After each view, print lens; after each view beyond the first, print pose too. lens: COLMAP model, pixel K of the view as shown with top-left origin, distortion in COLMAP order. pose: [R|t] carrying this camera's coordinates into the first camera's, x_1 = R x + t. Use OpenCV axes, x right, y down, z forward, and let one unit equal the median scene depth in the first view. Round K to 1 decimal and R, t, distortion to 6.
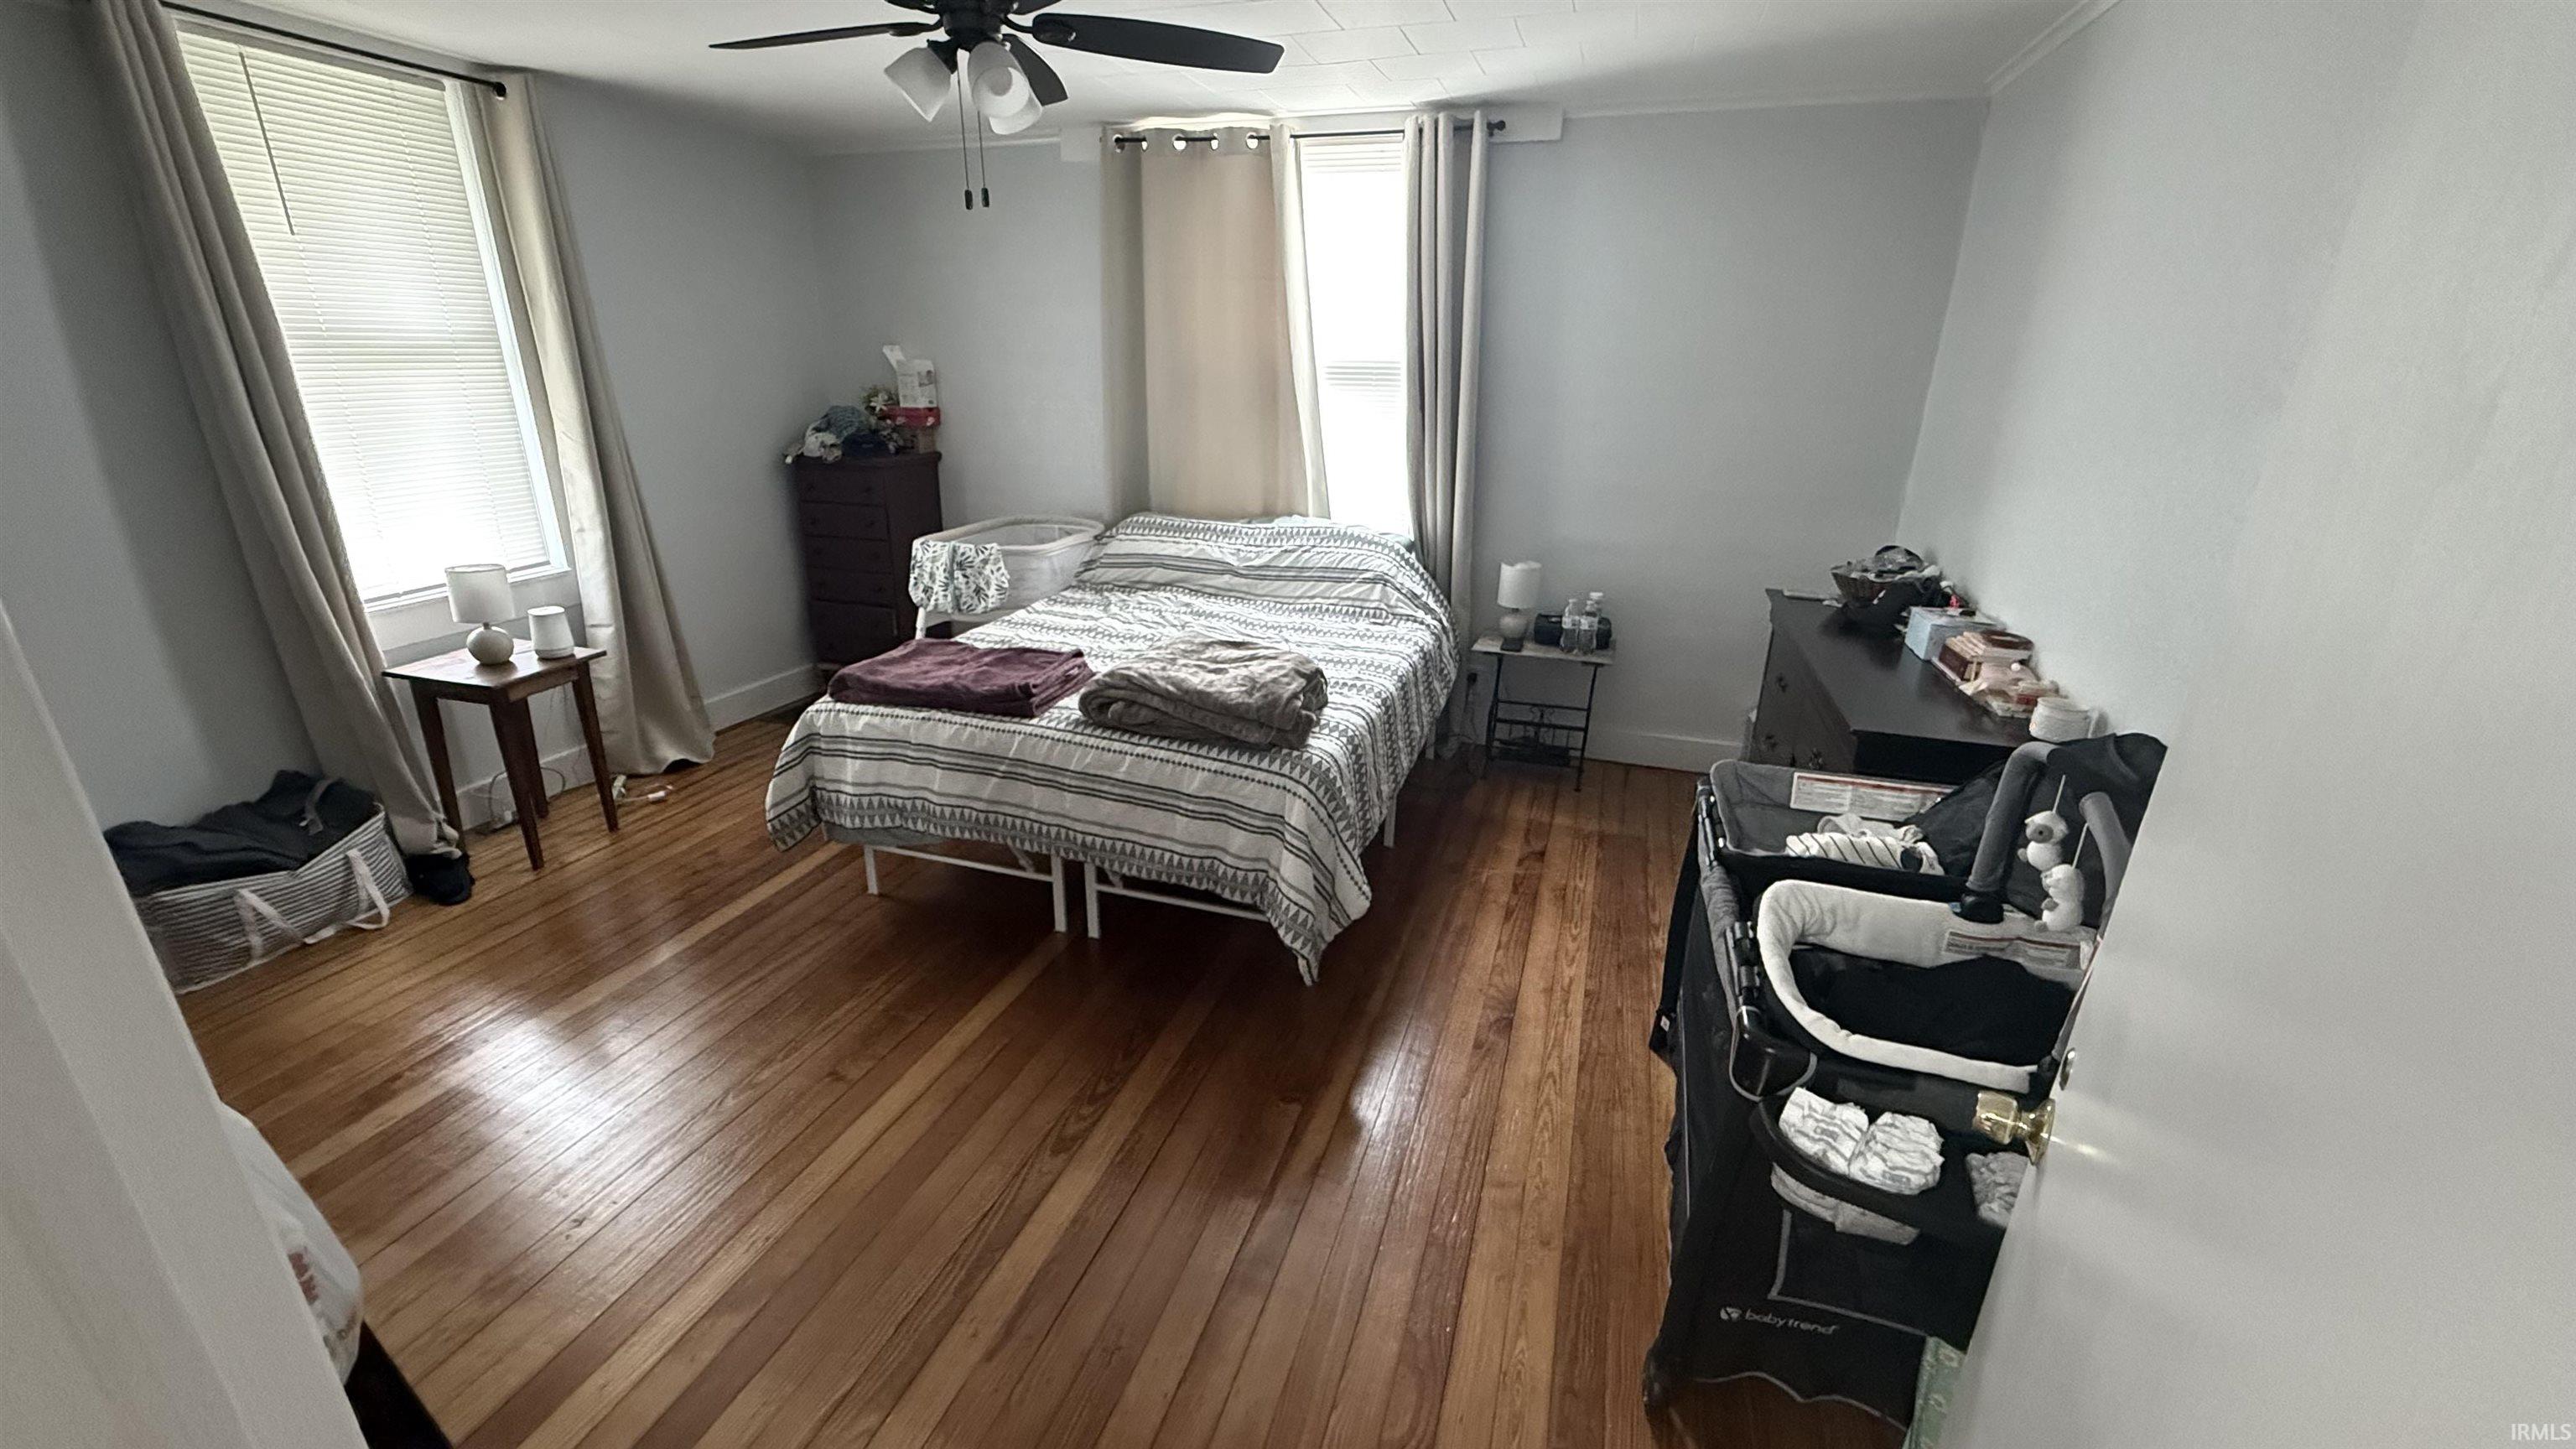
lens RADIAL K [[1030.9, 0, 1286.1], [0, 1030.9, 727.8], [0, 0, 1]] dist [0.001002, 0.000041]
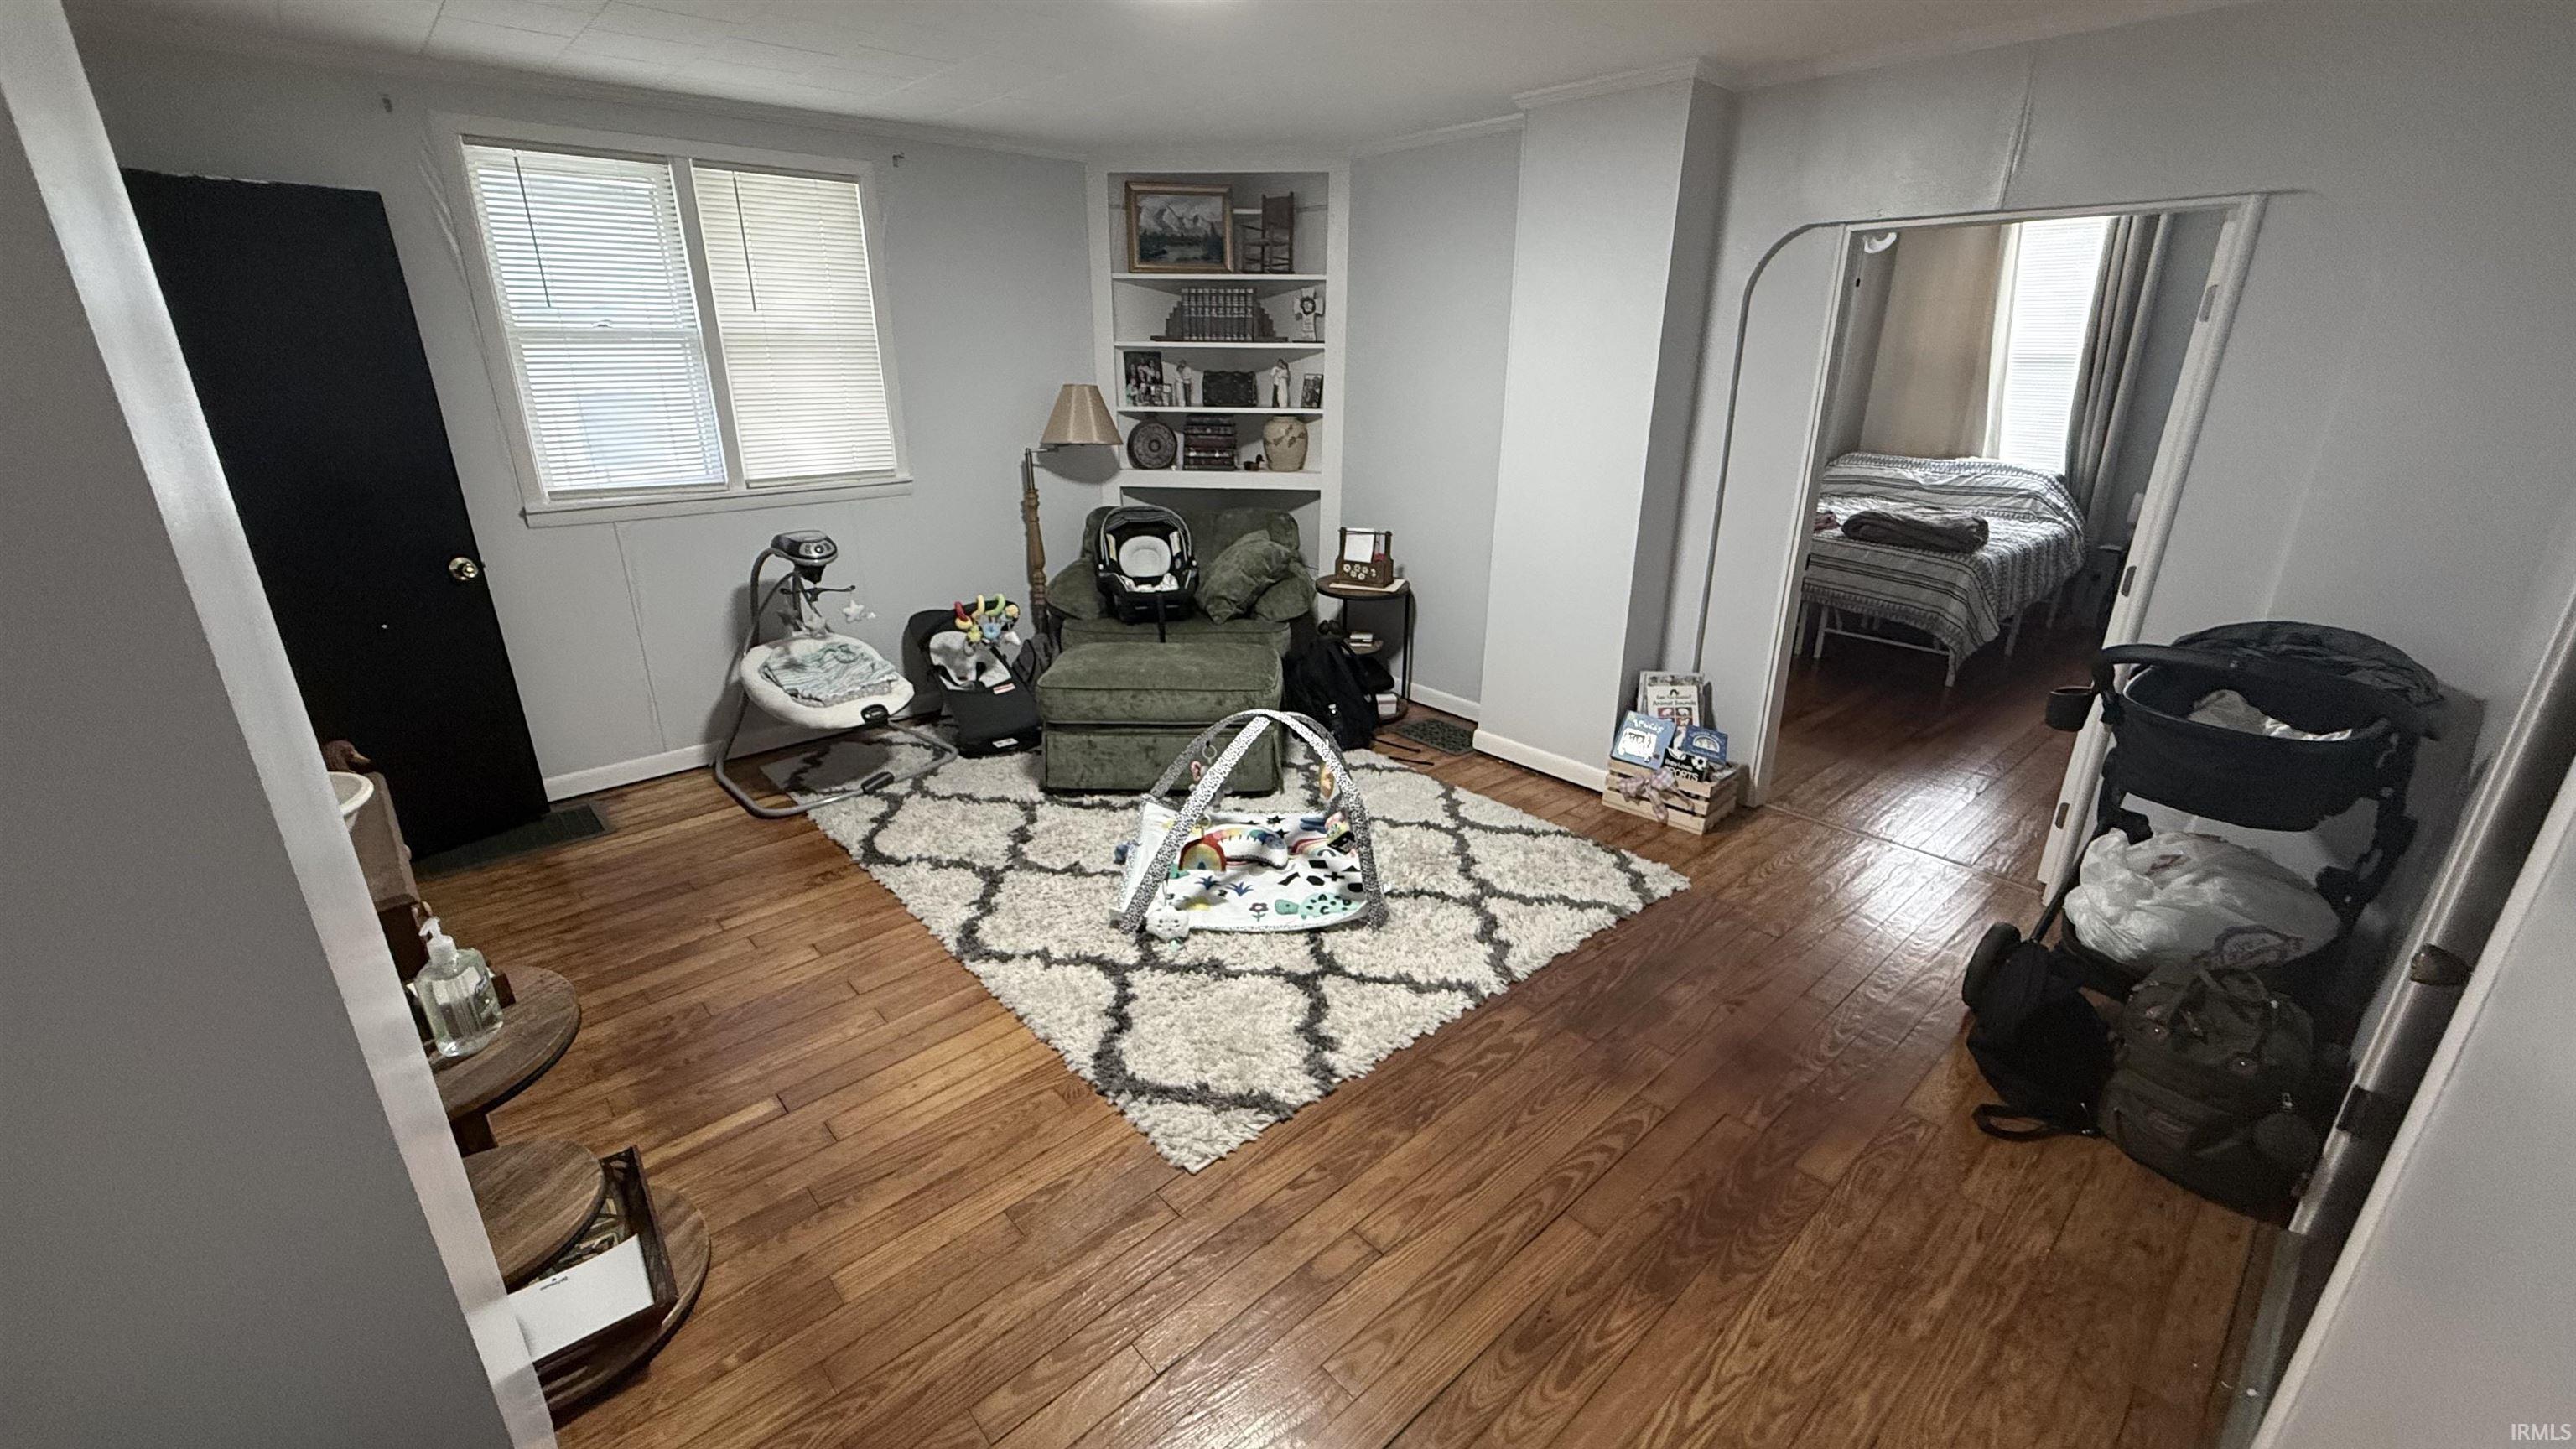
lens RADIAL K [[1030.9, 0, 1288.3], [0, 1030.9, 727.9], [0, 0, 1]] dist [0.001002, 0.000041]
pose [[0.862504, 0.163669, -0.478851, -0.075800], [-0.161114, 0.985828, 0.046753, 0.317176], [0.479717, 0.036826, 0.876650, -0.906267]]
